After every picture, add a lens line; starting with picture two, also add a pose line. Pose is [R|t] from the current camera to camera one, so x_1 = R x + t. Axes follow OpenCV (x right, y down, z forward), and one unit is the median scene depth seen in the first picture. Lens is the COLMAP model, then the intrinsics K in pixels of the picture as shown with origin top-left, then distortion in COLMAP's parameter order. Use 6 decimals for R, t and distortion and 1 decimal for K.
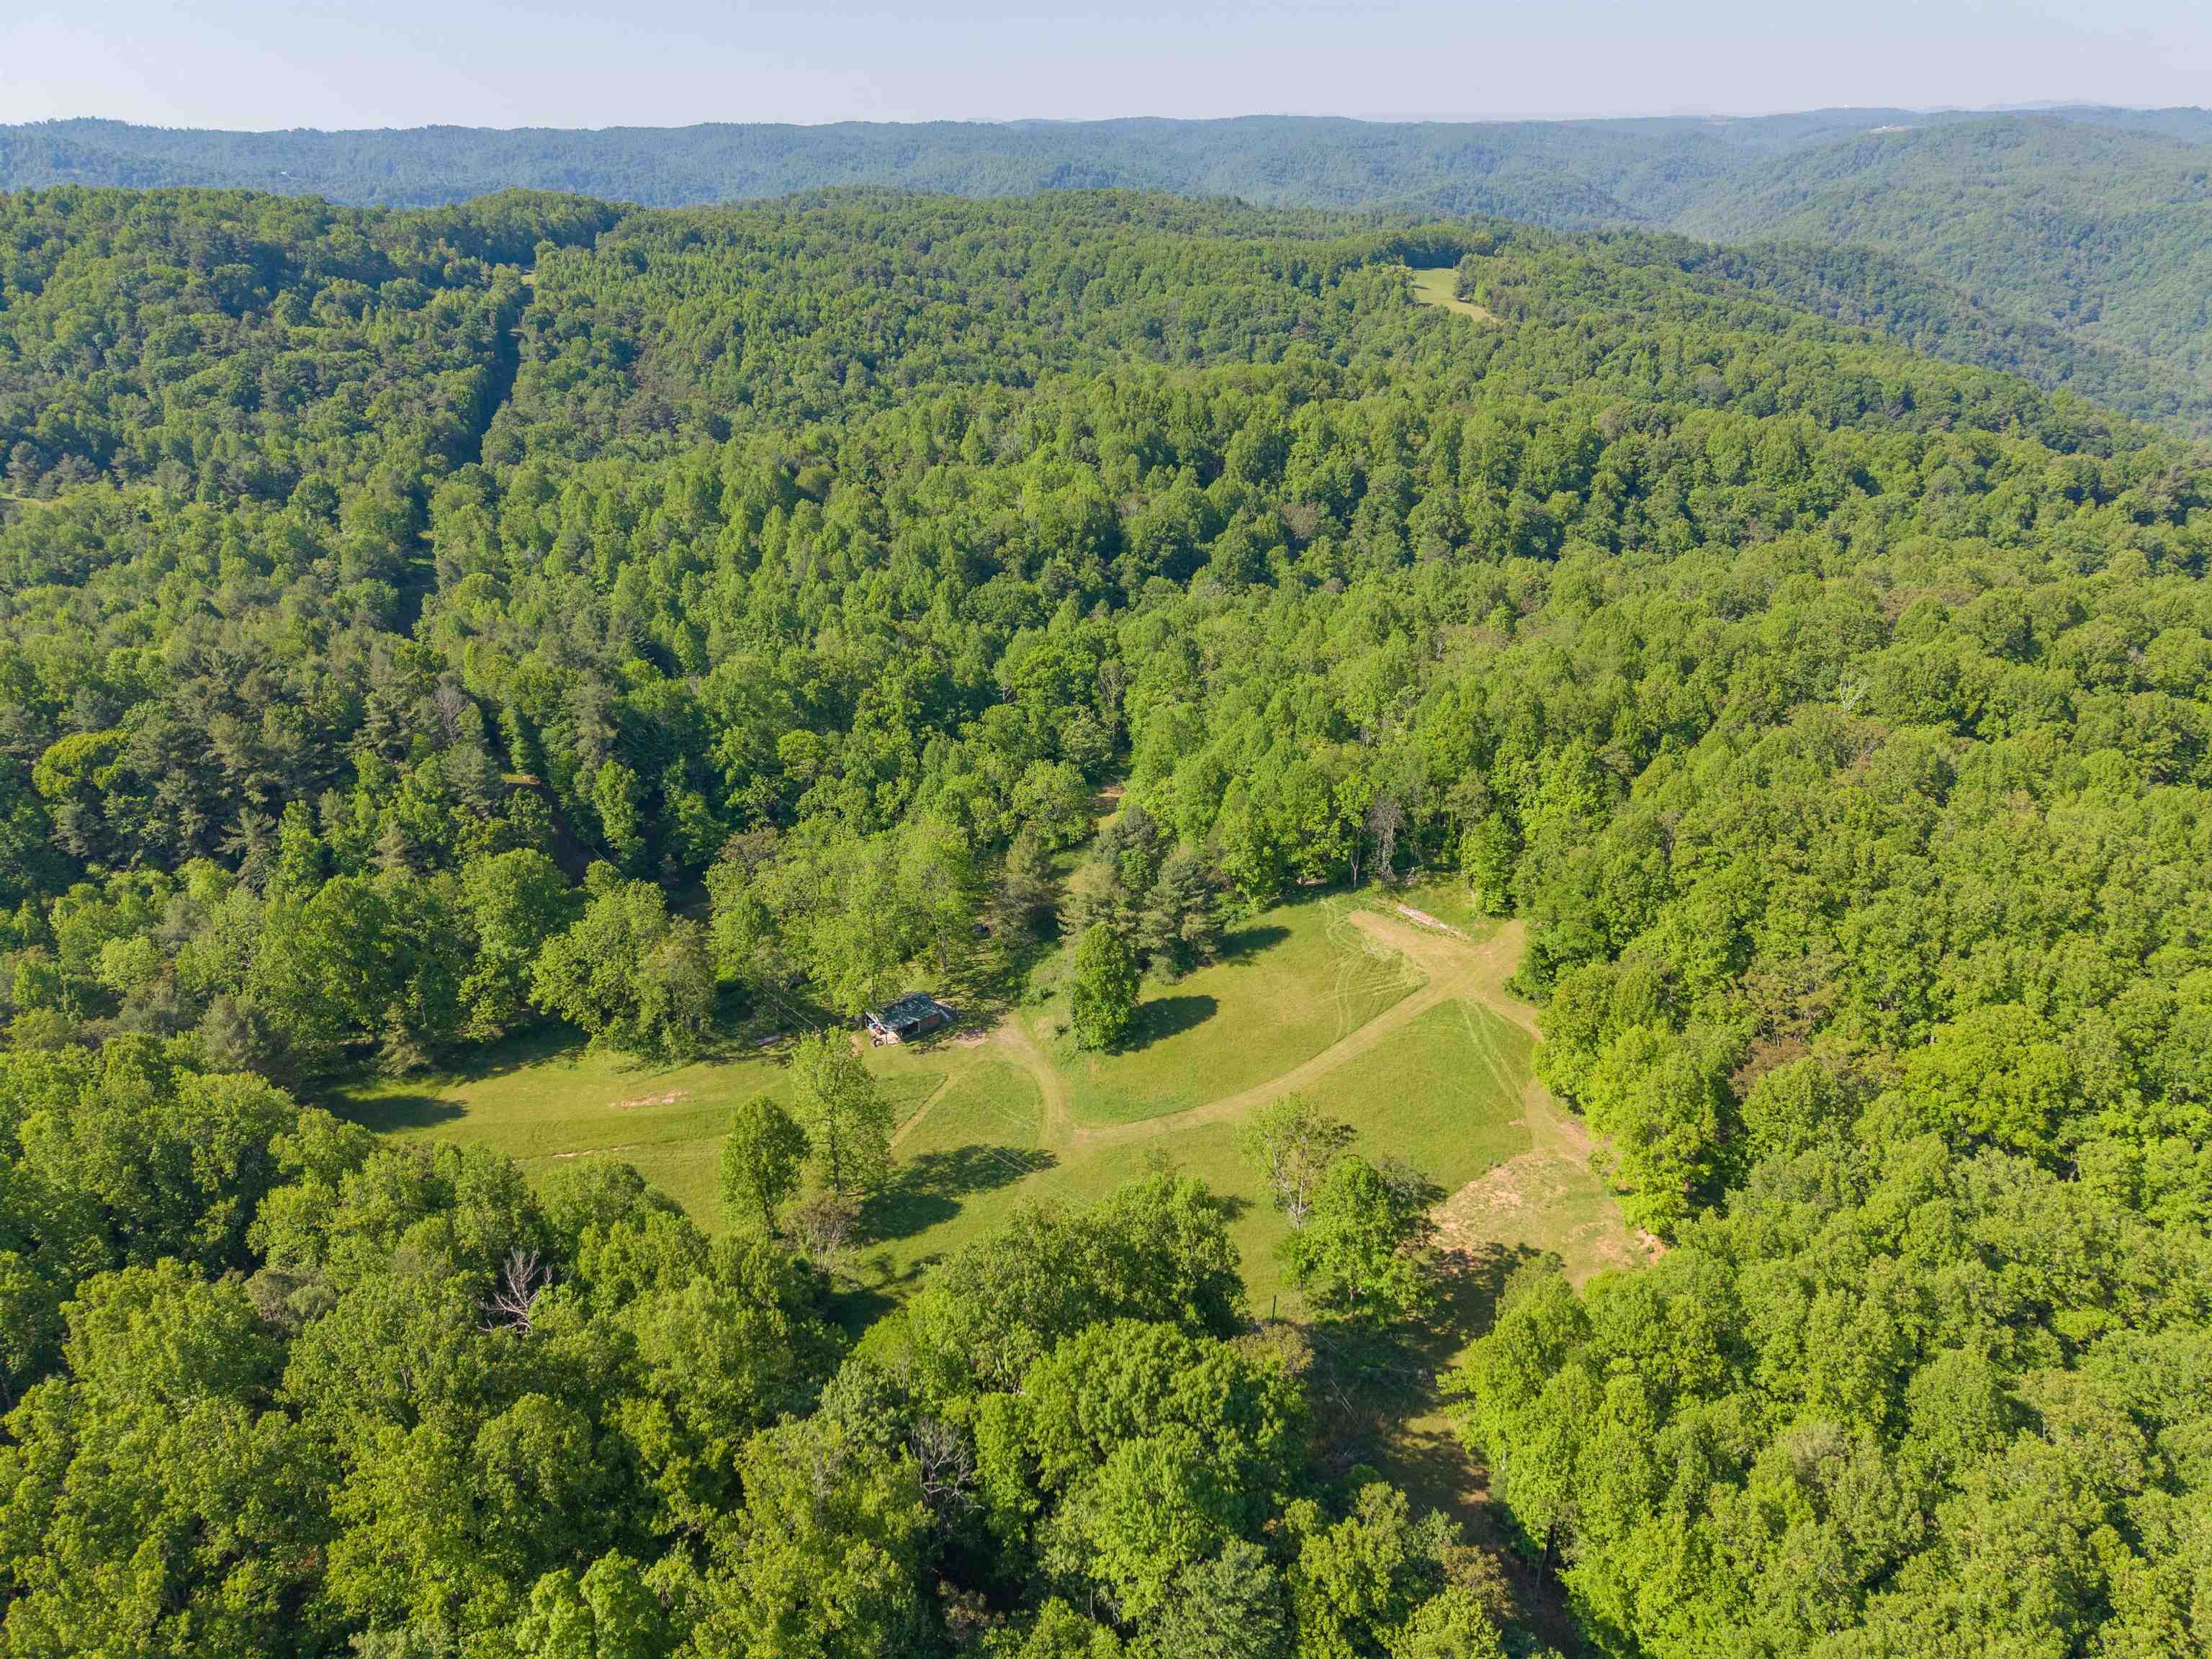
lens RADIAL K [[1467.8, 0, 1116.1], [0, 1467.8, 821.8], [0, 0, 1]] dist [0.027657, -0.030976]
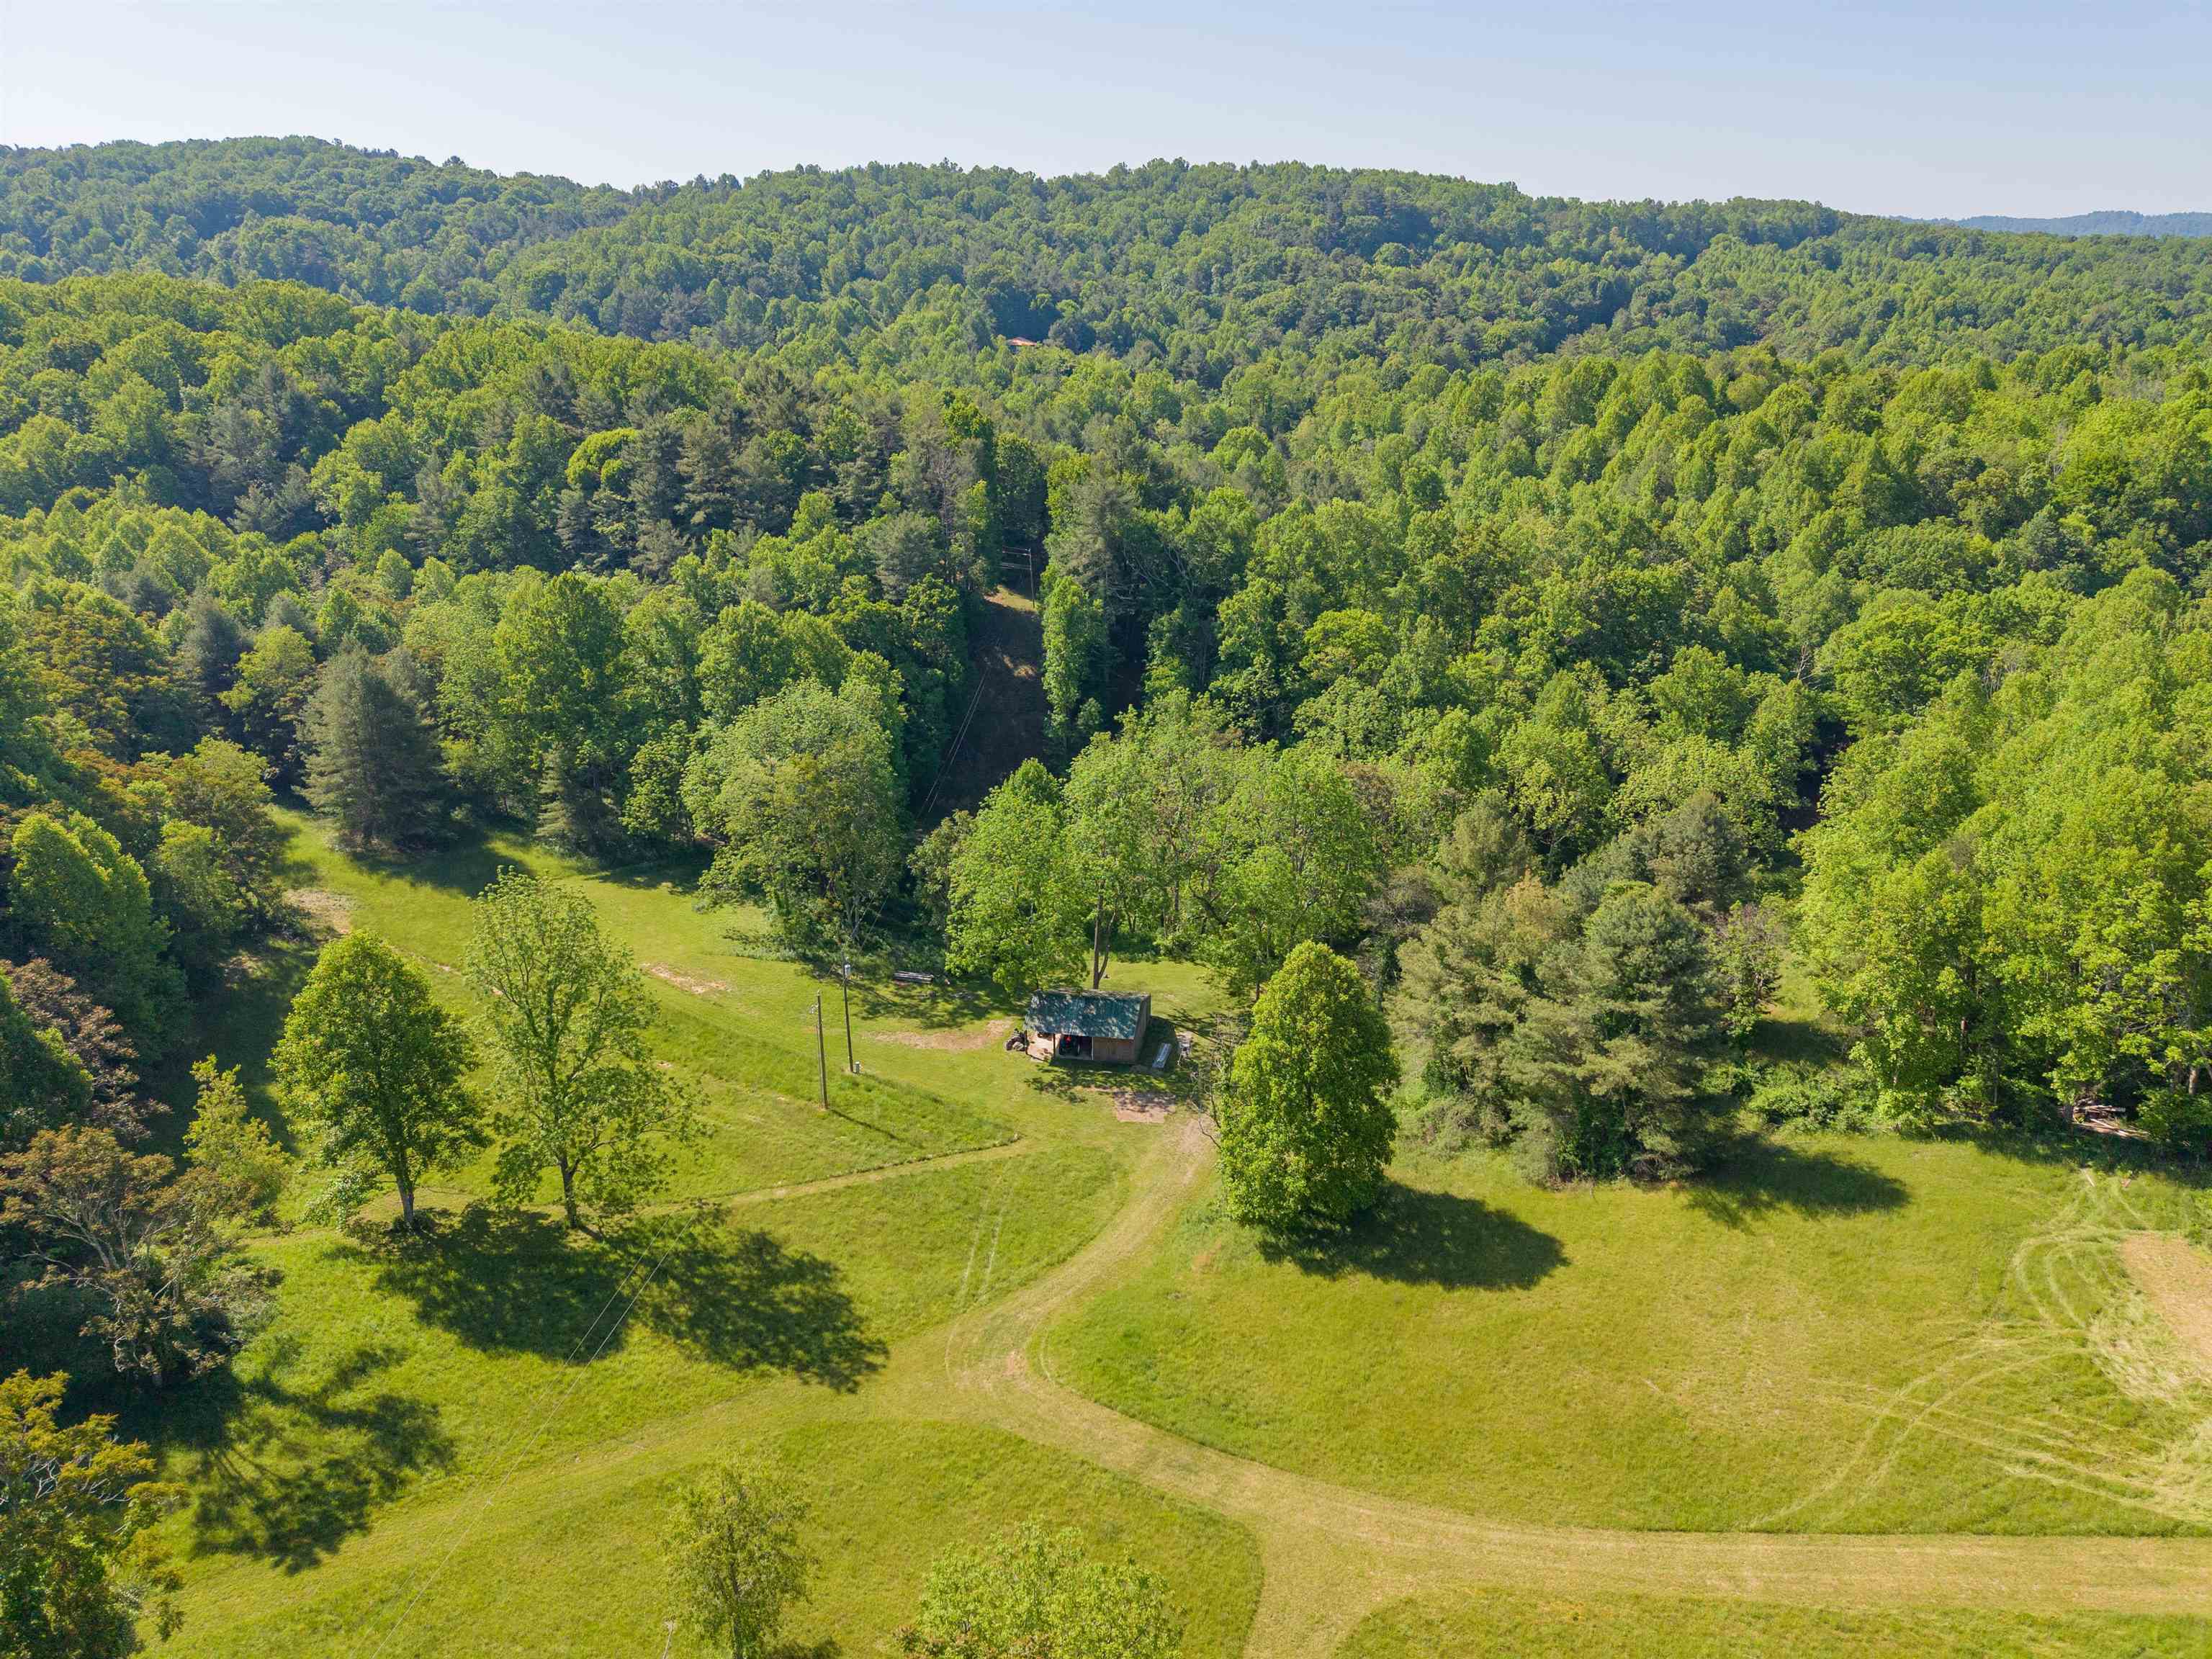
lens RADIAL K [[1467.8, 0, 1110.1], [0, 1467.8, 835.1], [0, 0, 1]] dist [0.027657, -0.030976]
pose [[0.689802, 0.274045, -0.670128, 0.167970], [-0.311053, 0.947993, 0.067492, 0.021898], [0.653773, 0.161890, 0.739170, 0.485013]]
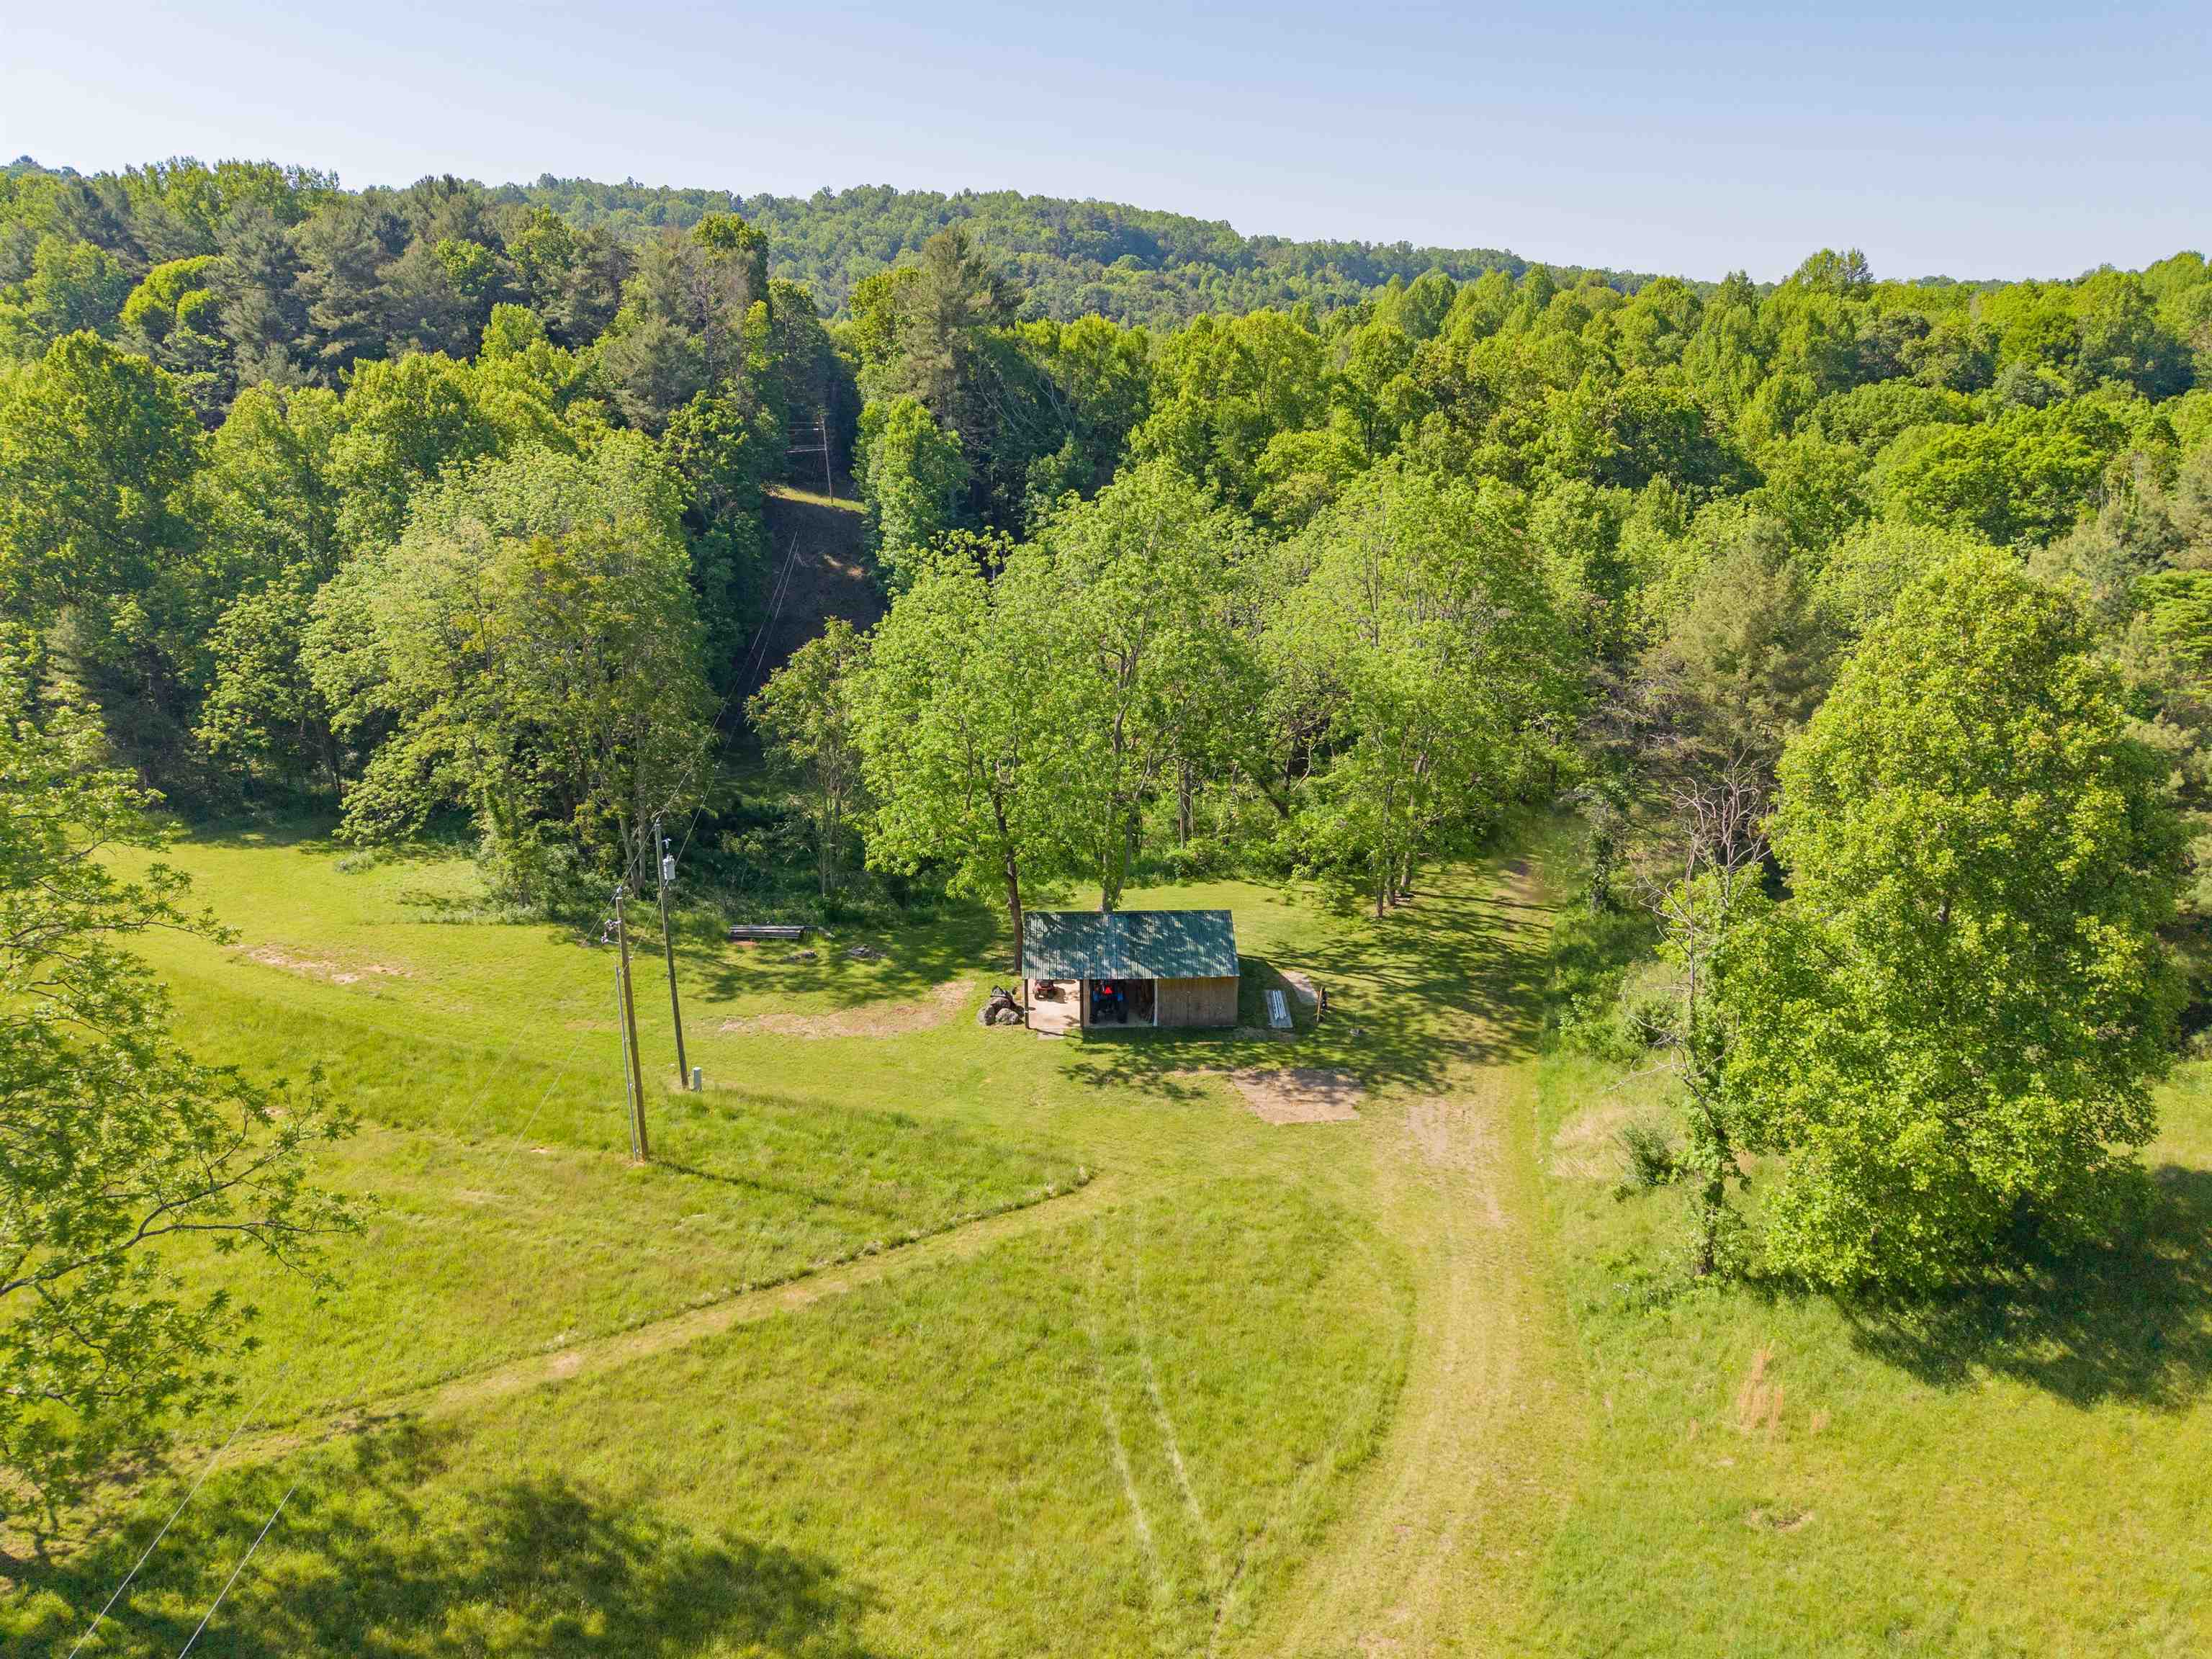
lens RADIAL K [[1467.8, 0, 1105.8], [0, 1467.8, 833.7], [0, 0, 1]] dist [0.027657, -0.030976]
pose [[0.819536, 0.184318, -0.542575, 0.002884], [-0.246981, 0.968011, -0.044212, 0.099176], [0.517069, 0.170238, 0.838843, 0.613479]]
